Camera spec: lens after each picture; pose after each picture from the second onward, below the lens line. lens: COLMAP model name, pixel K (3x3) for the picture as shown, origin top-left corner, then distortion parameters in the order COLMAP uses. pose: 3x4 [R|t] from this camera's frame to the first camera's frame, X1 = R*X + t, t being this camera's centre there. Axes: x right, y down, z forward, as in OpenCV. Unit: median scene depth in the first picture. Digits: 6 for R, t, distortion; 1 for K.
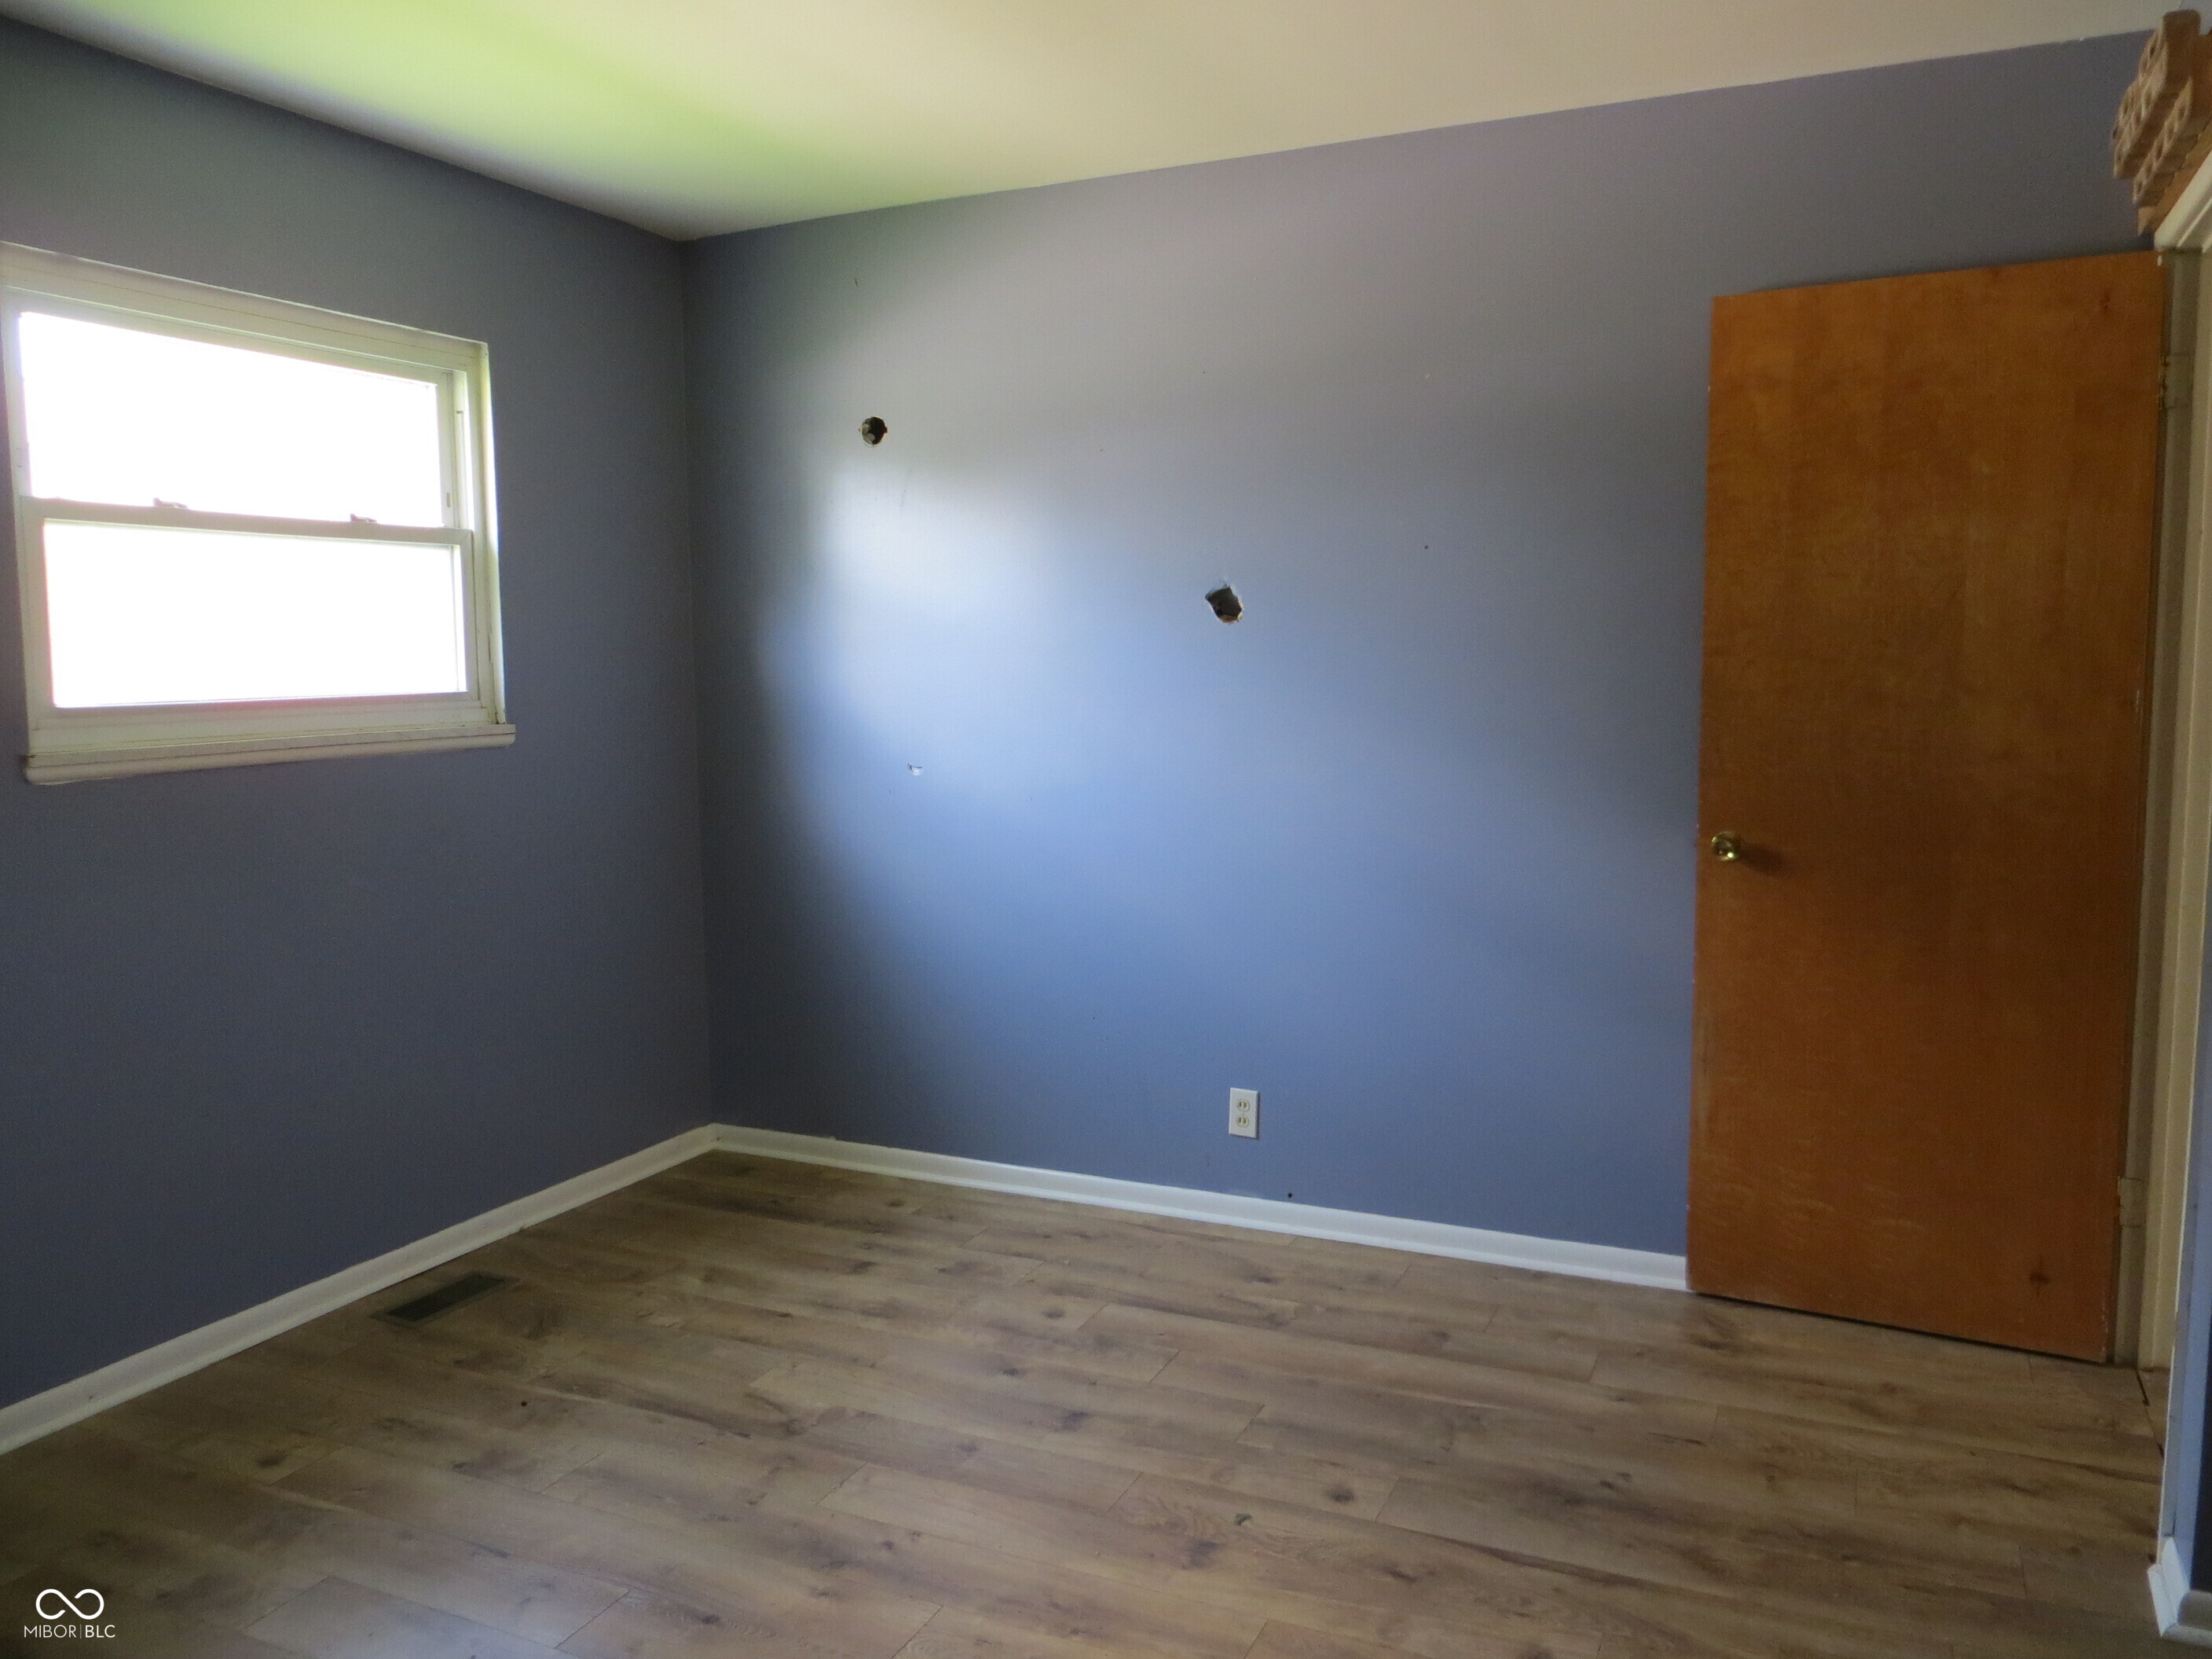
lens RADIAL K [[1658.3, 0, 1105.7], [0, 1658.3, 838.3], [0, 0, 1]] dist [-0.003526, -0.014190]
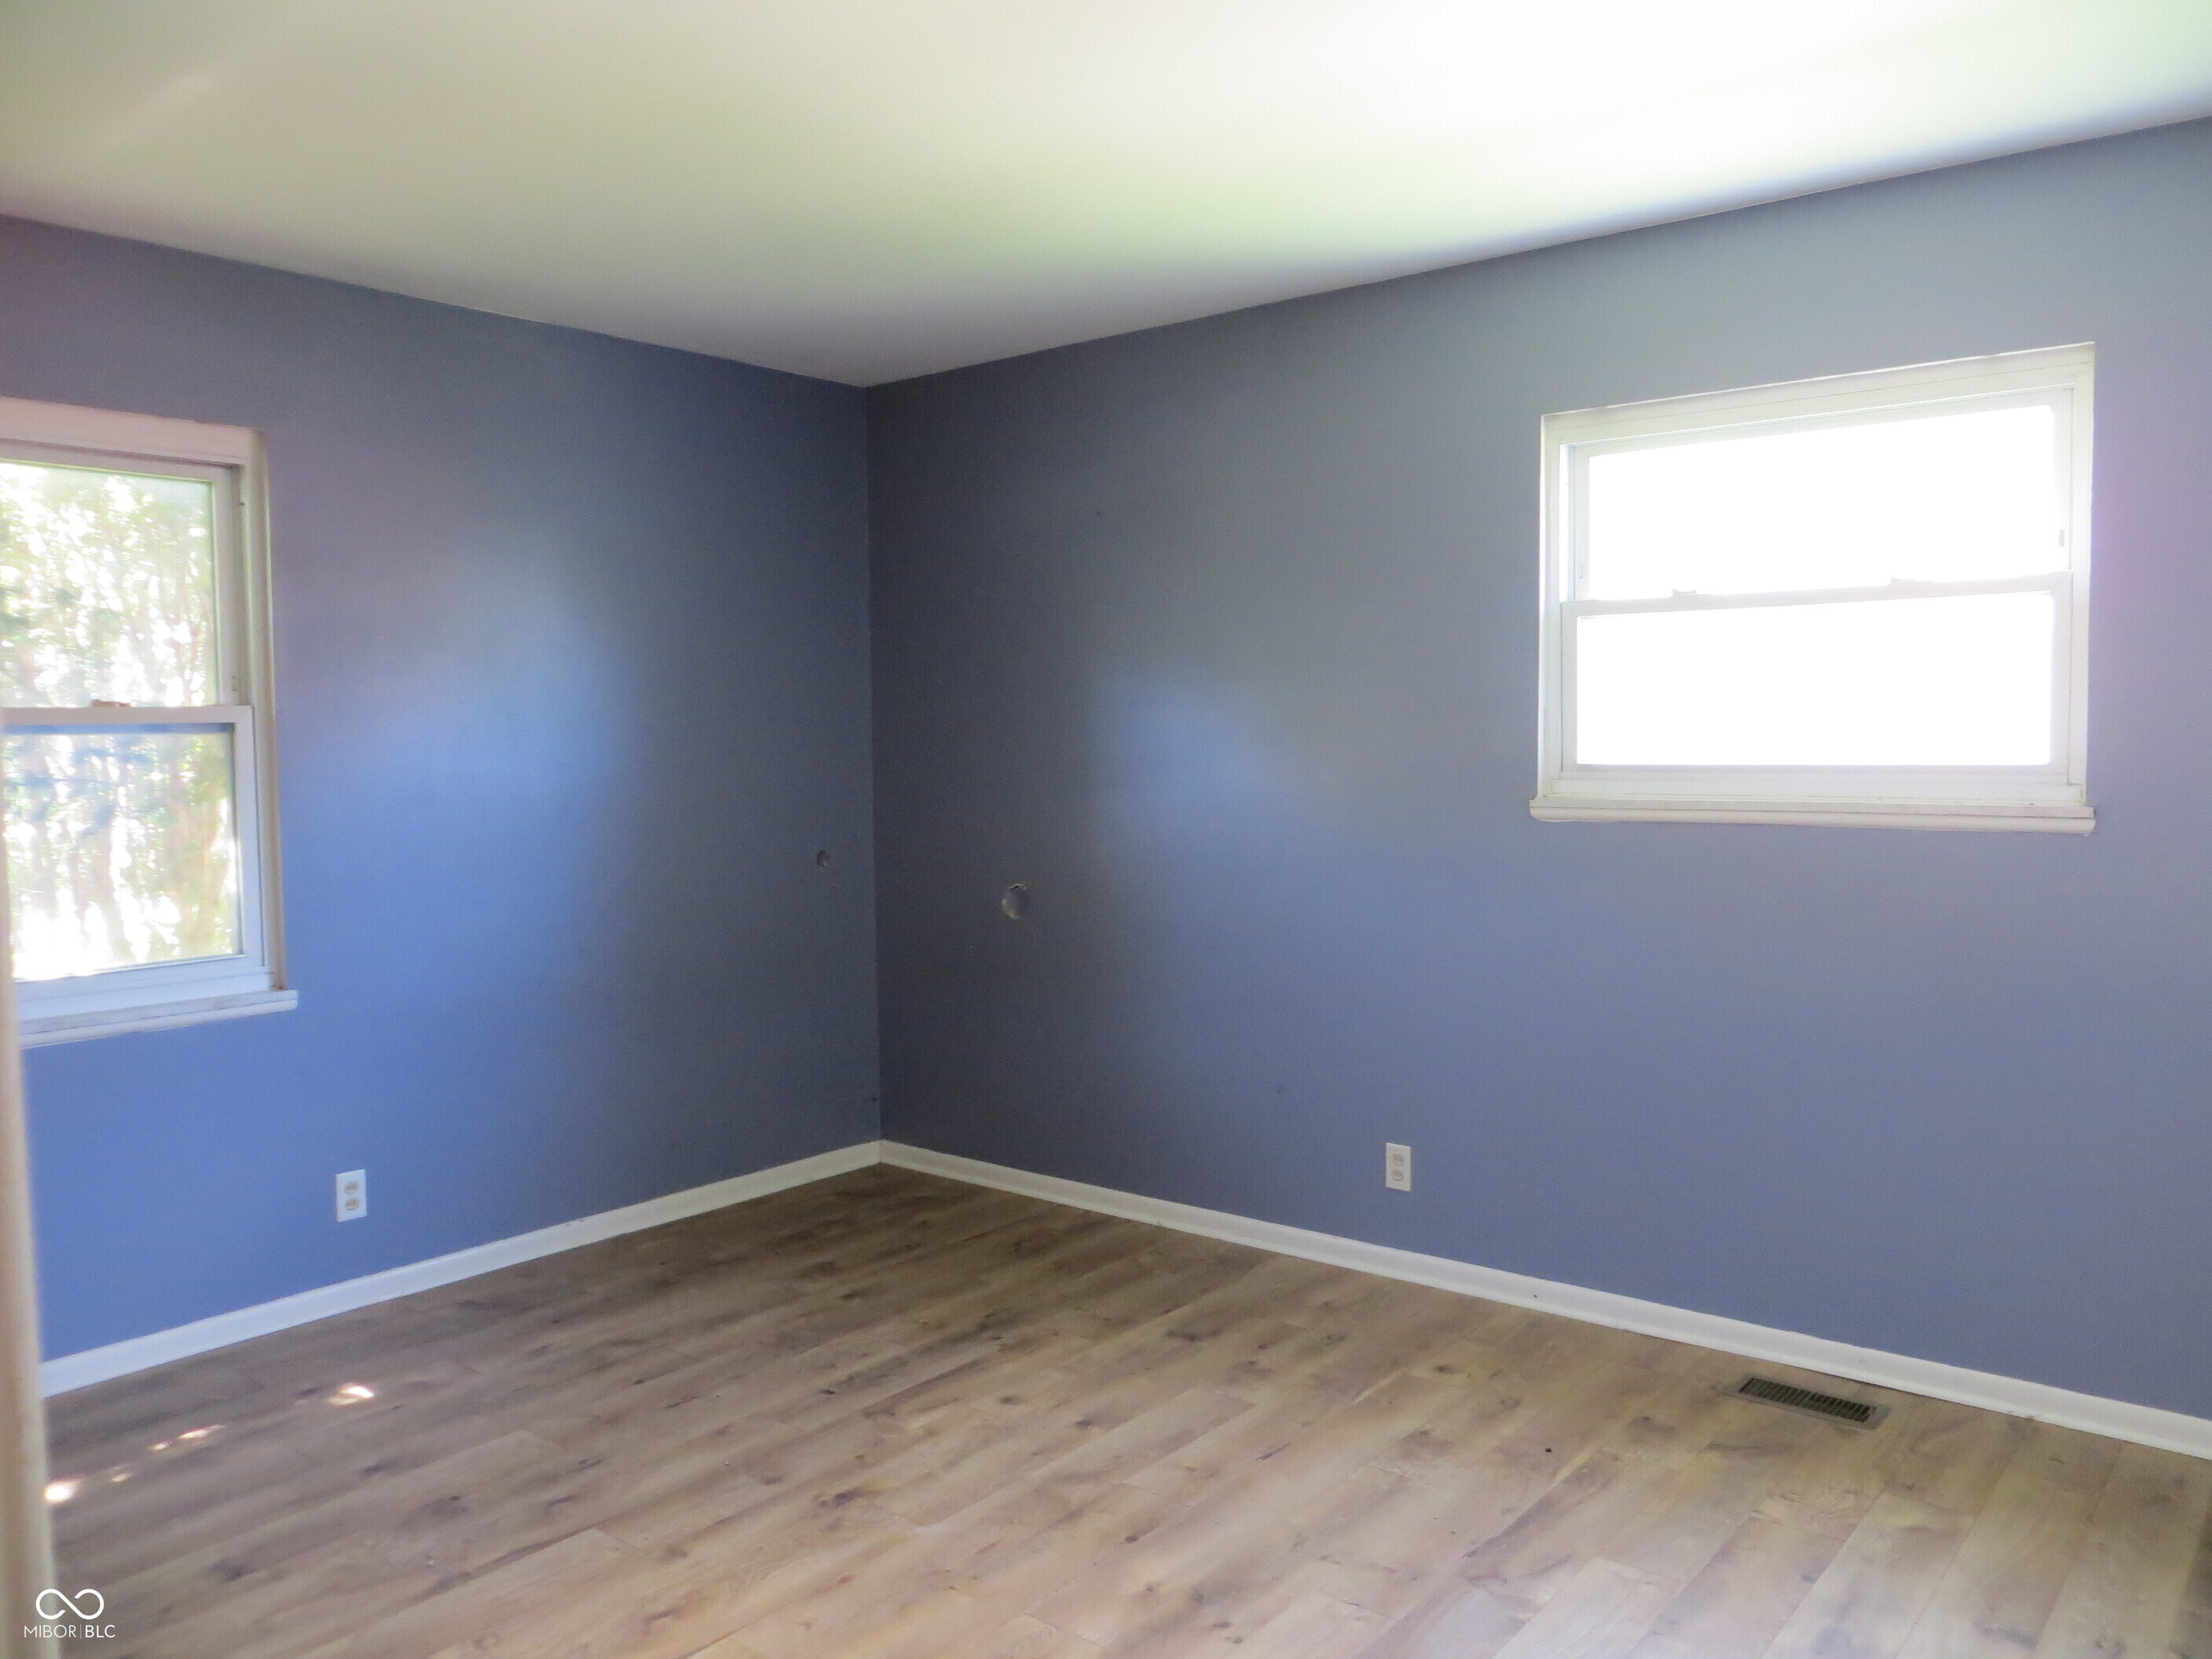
lens RADIAL K [[1658.3, 0, 1105.9], [0, 1658.3, 824.6], [0, 0, 1]] dist [-0.003526, -0.014190]
pose [[-0.236888, 0.074960, -0.968641, 0.641144], [-0.092839, 0.990710, 0.099372, -0.114565], [0.967091, 0.113467, -0.227728, 0.862108]]
